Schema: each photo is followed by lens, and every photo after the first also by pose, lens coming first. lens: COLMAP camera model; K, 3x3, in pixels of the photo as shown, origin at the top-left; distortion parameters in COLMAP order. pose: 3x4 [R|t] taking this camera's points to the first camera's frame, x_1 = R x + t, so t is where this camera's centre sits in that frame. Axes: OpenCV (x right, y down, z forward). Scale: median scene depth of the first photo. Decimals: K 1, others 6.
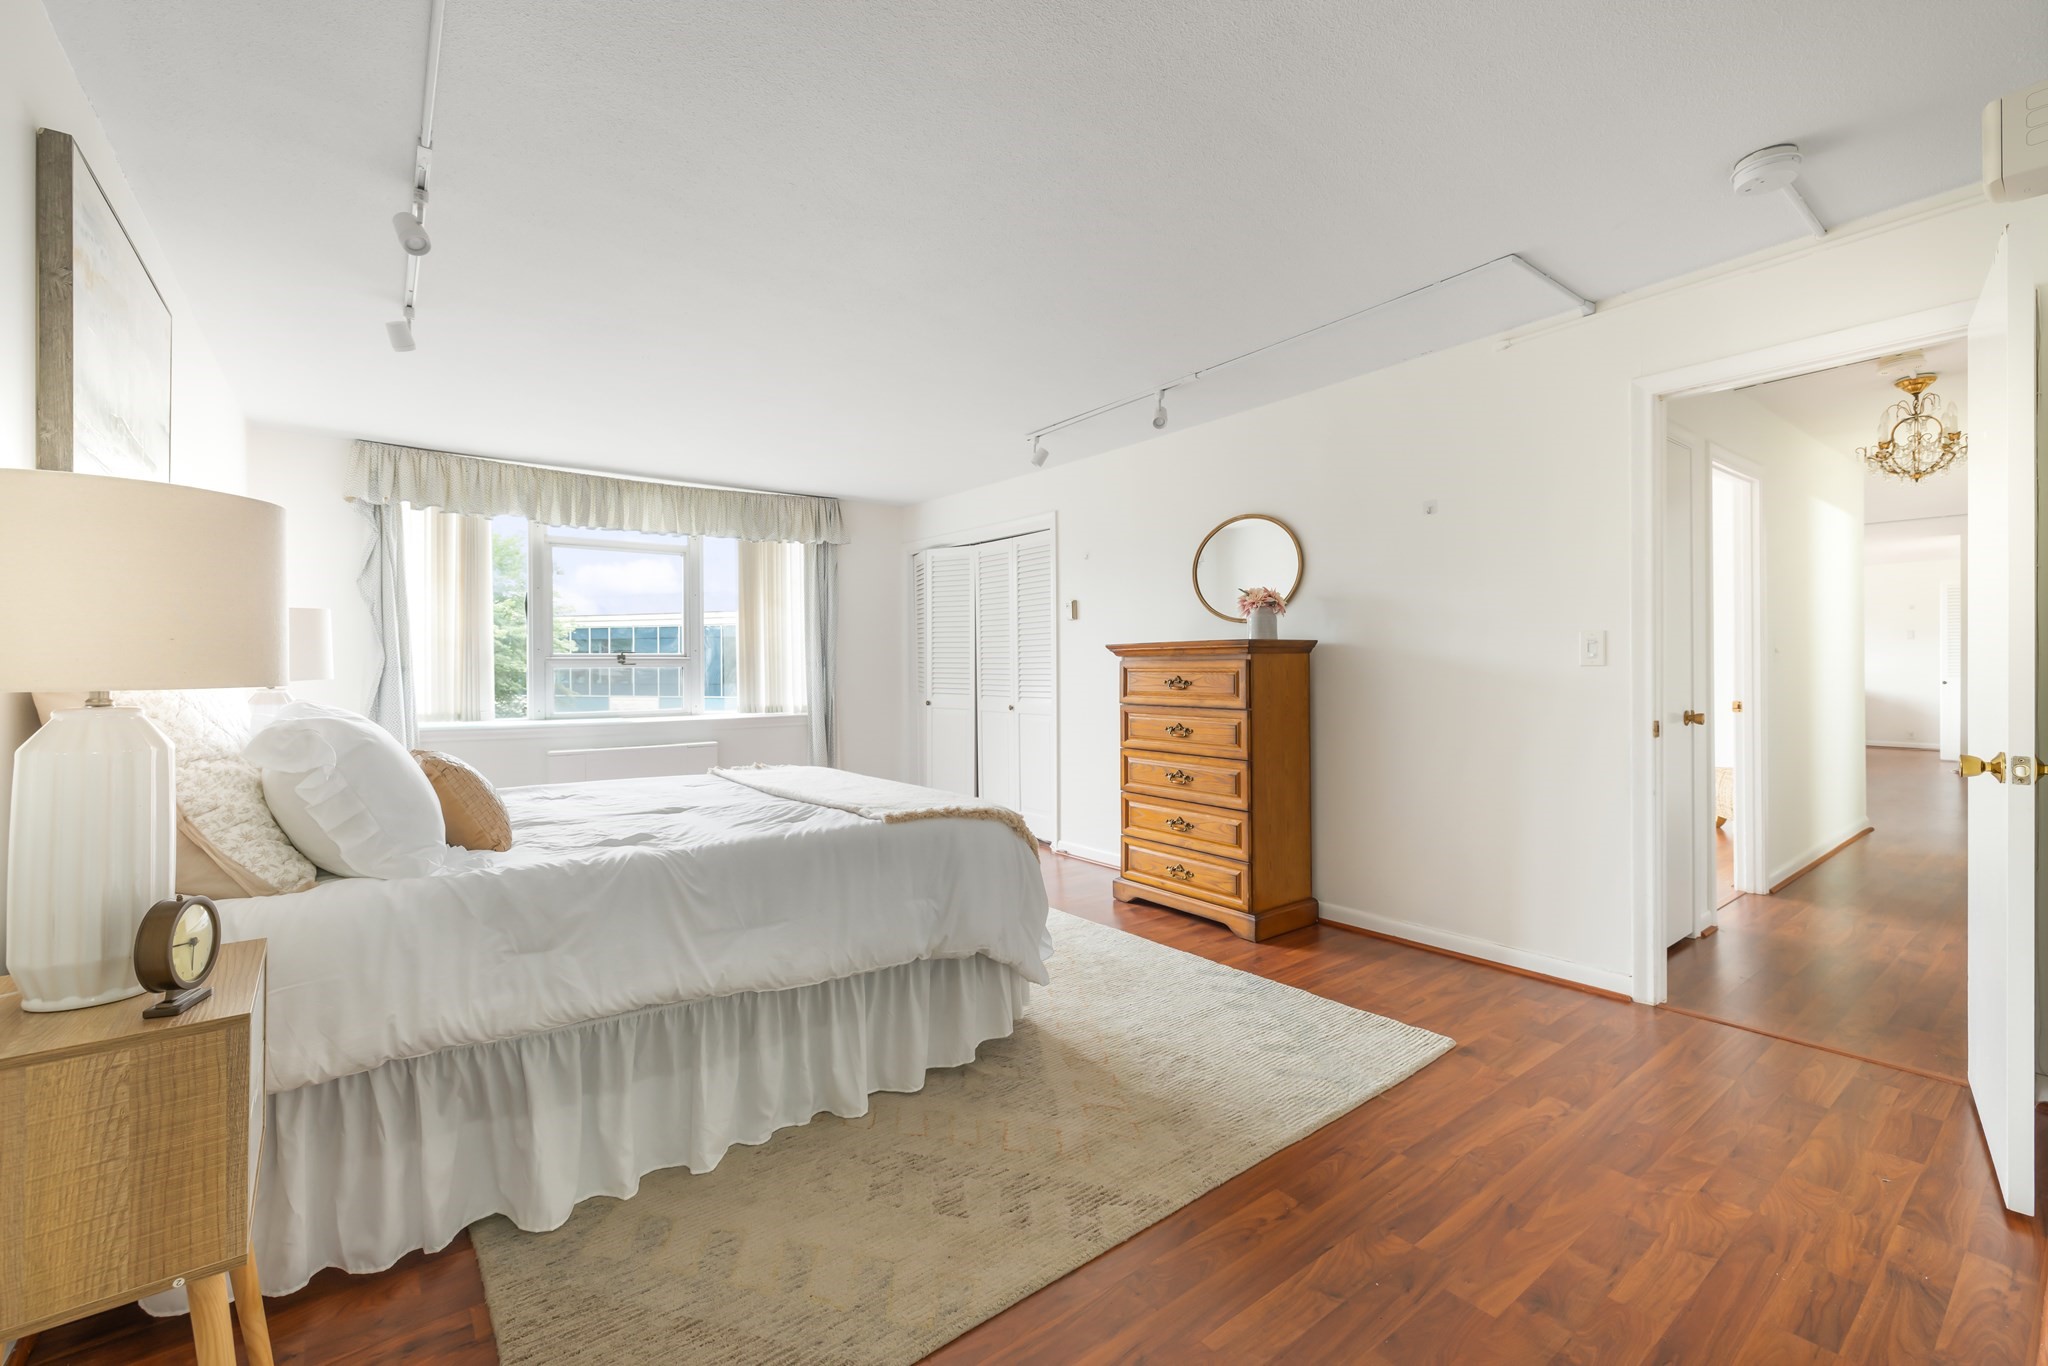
lens RADIAL K [[879.0, 0, 1027.4], [0, 879.0, 665.6], [0, 0, 1]] dist [0.000013, -0.000292]
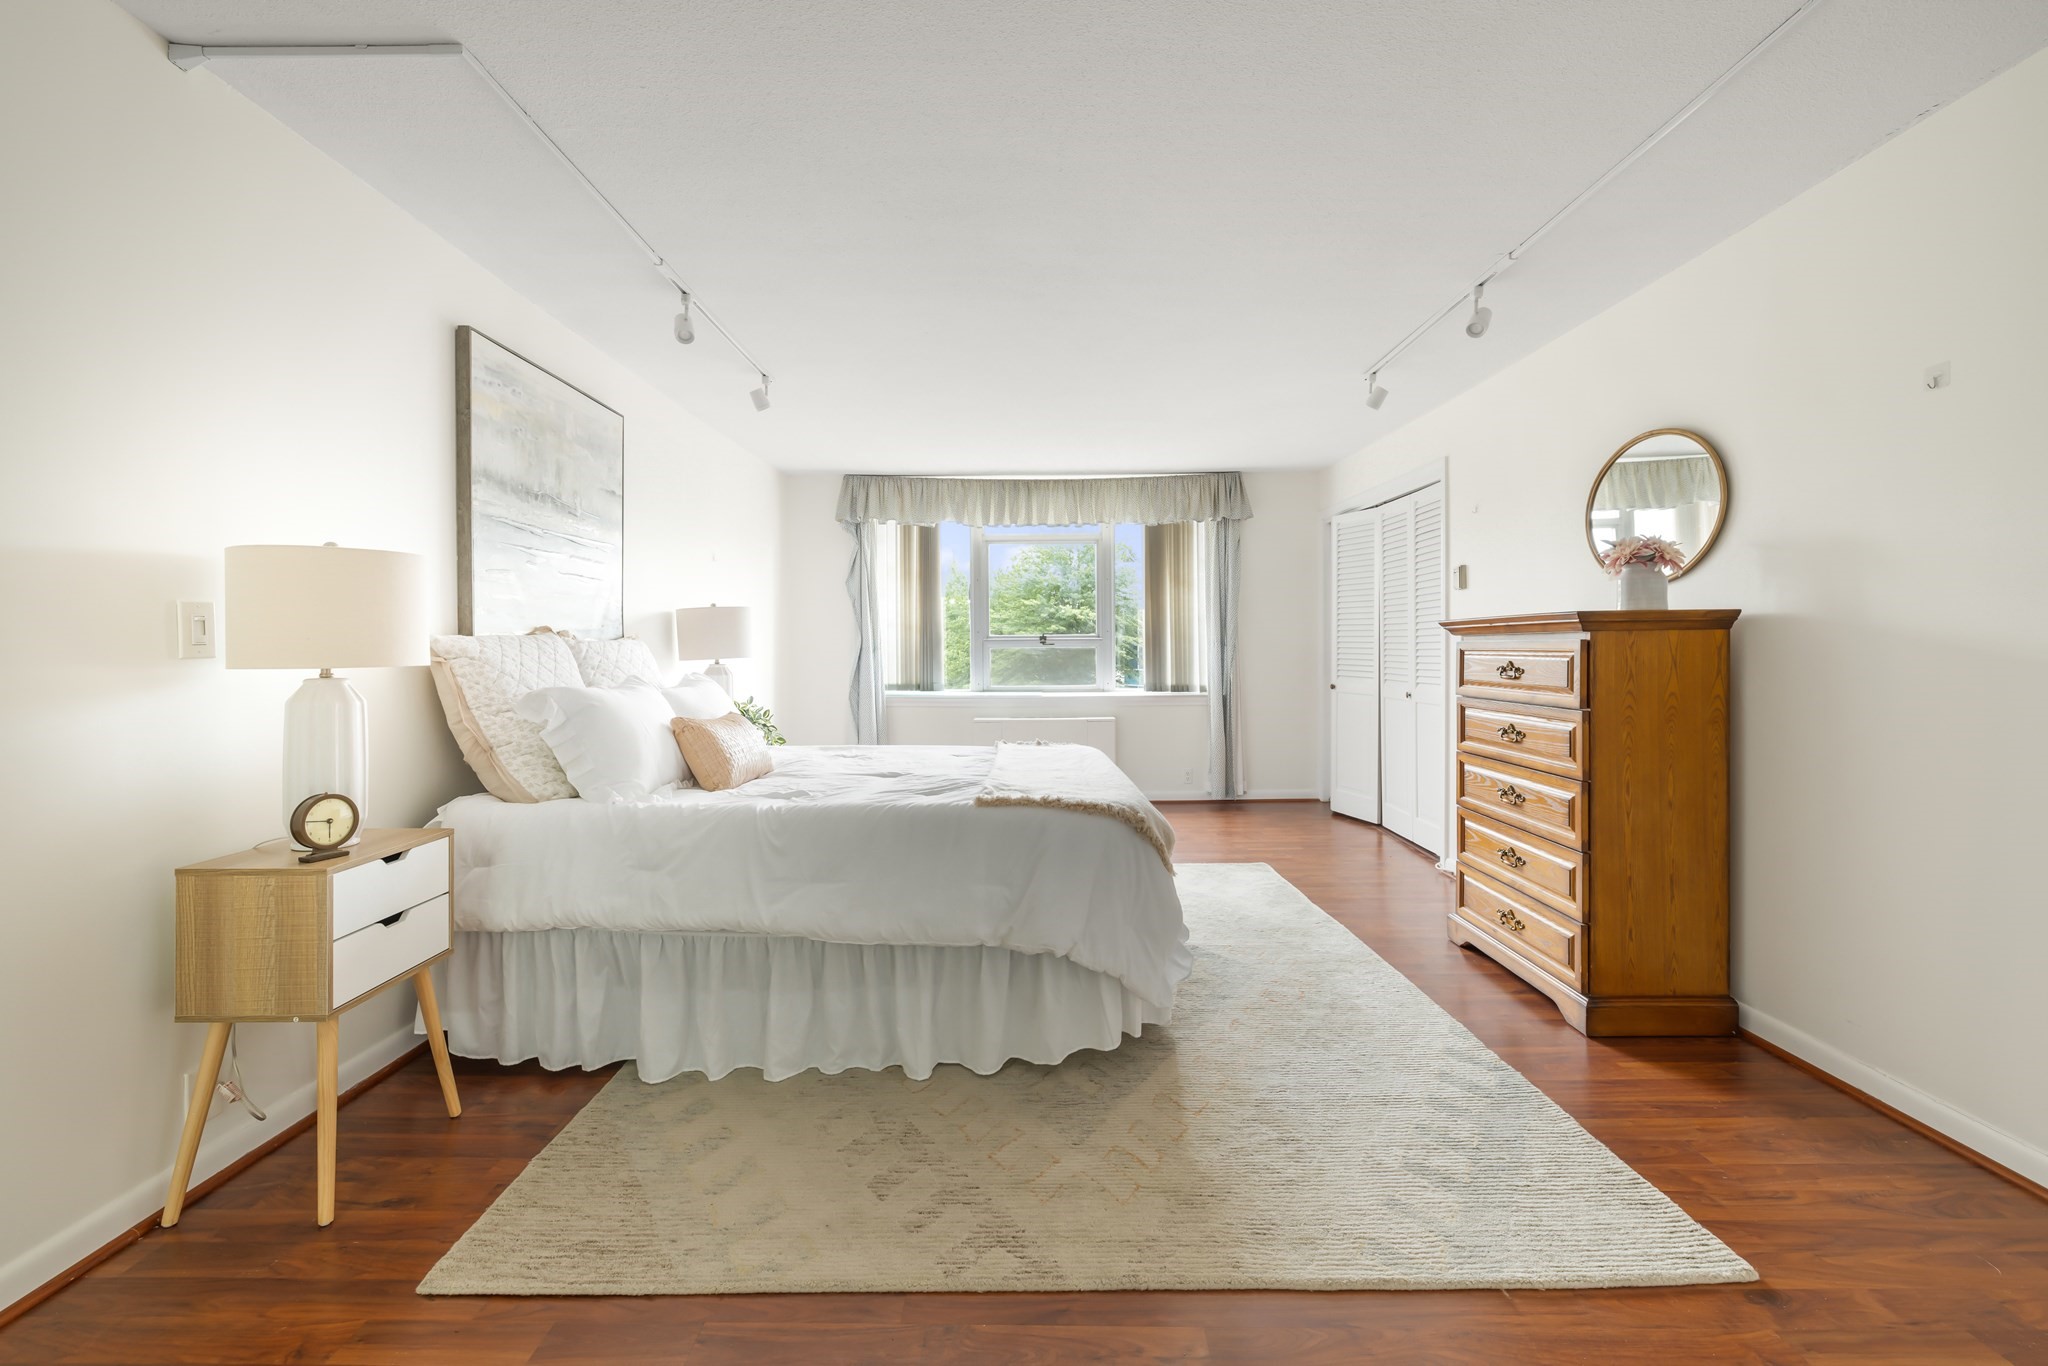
lens RADIAL K [[879.0, 0, 1010.0], [0, 879.0, 657.2], [0, 0, 1]] dist [0.000013, -0.000292]
pose [[0.782931, 0.008220, -0.622055, 0.370524], [0.002670, 0.999859, 0.016573, -0.006305], [0.622103, -0.014636, 0.782798, 0.172774]]
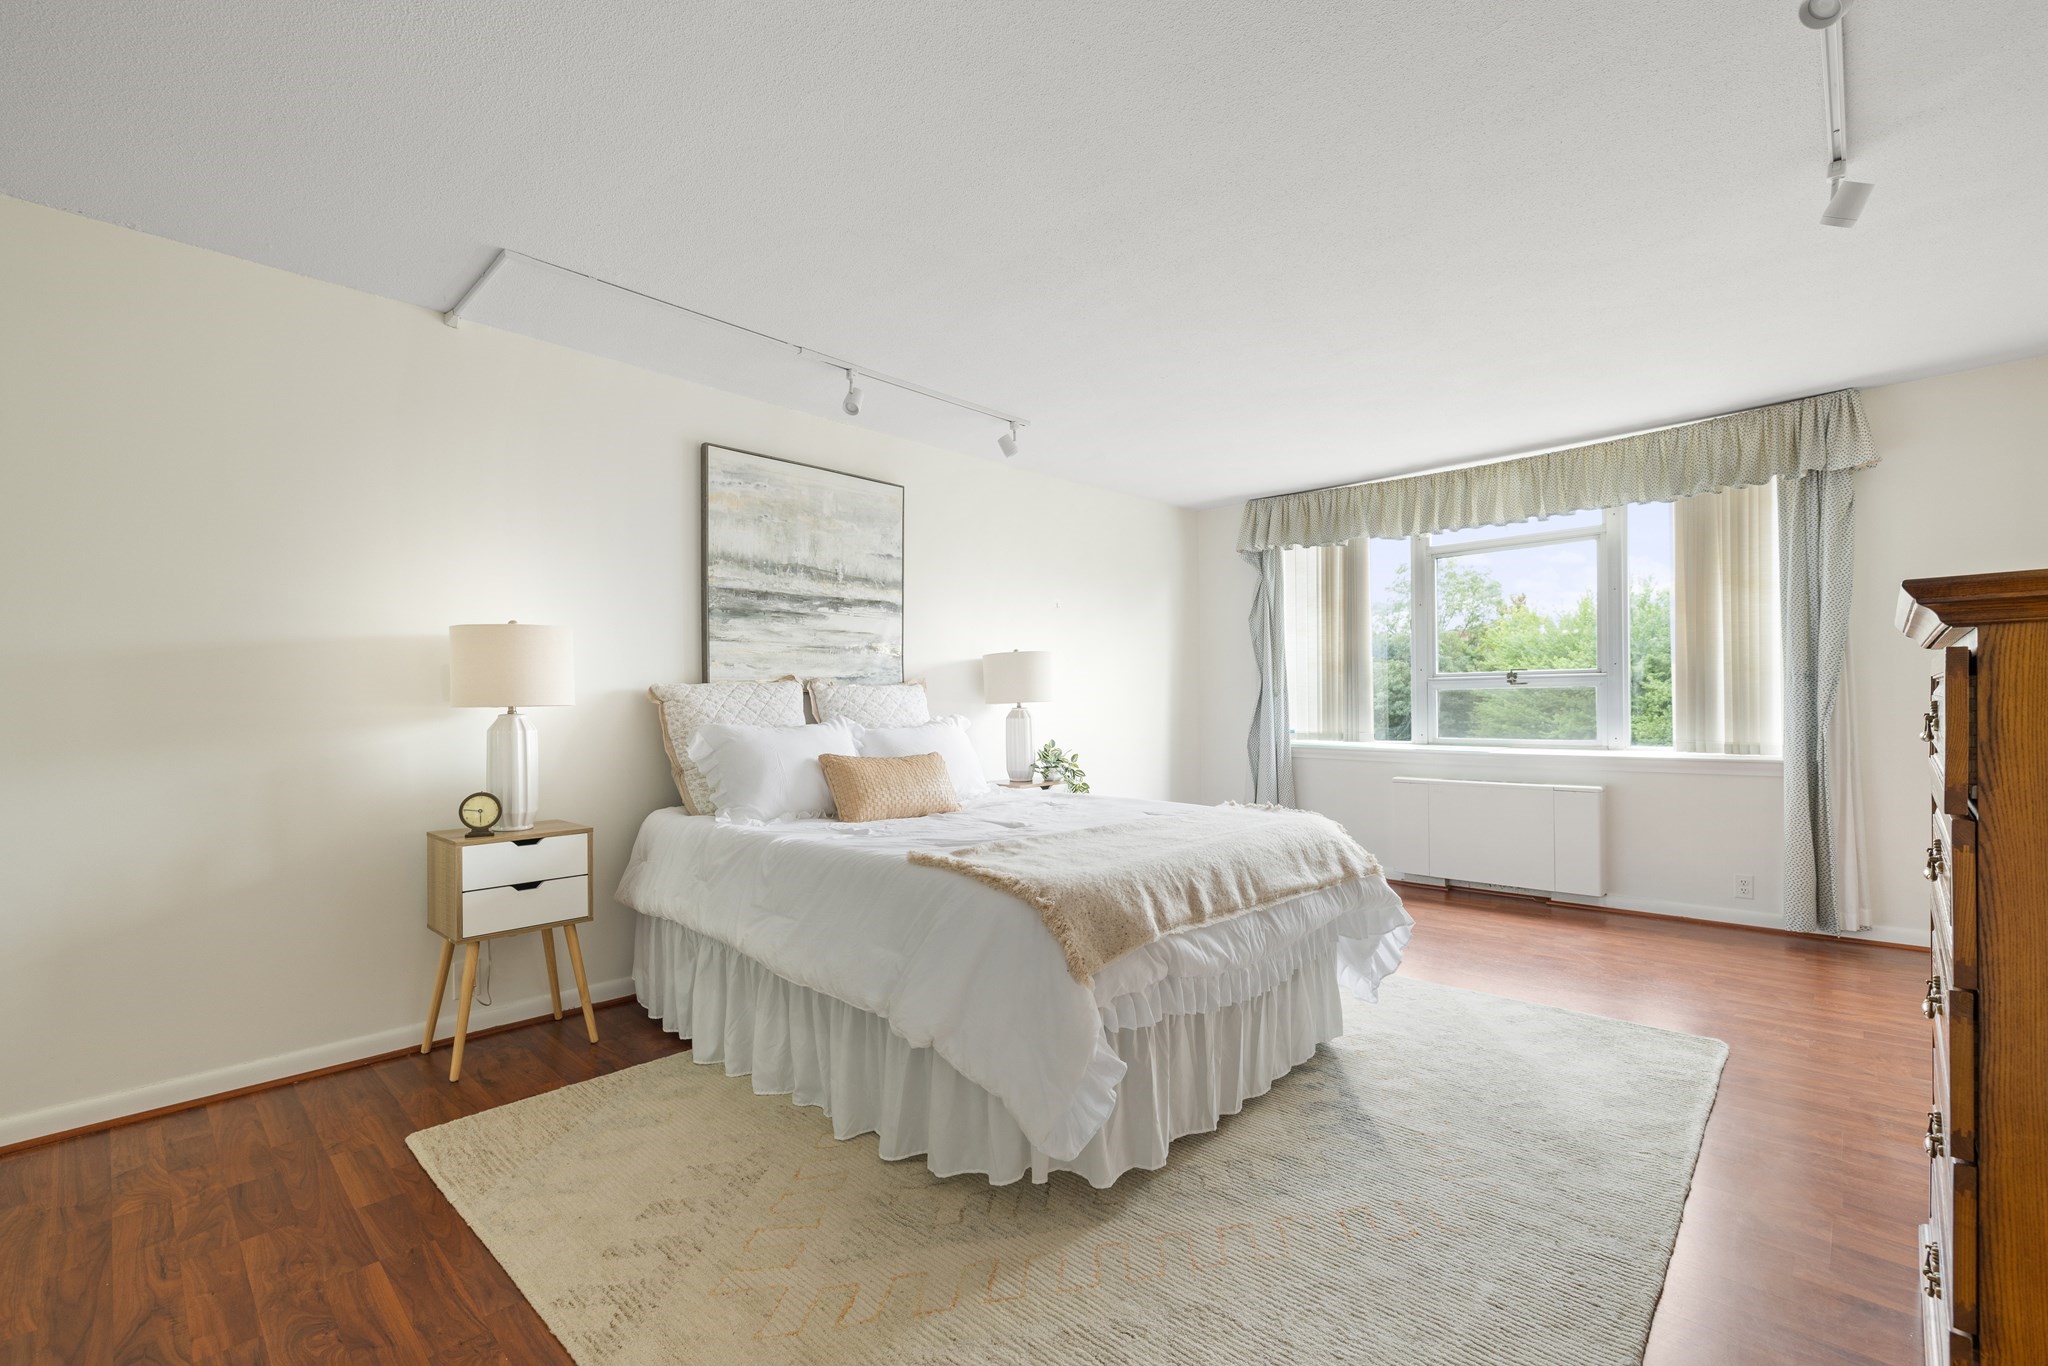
lens RADIAL K [[879.0, 0, 985.5], [0, 879.0, 712.3], [0, 0, 1]] dist [0.000013, -0.000292]
pose [[0.128316, 0.017512, -0.991579, 0.561369], [0.013607, 0.999719, 0.019417, 0.004627], [0.991640, -0.015984, 0.128042, 0.714528]]
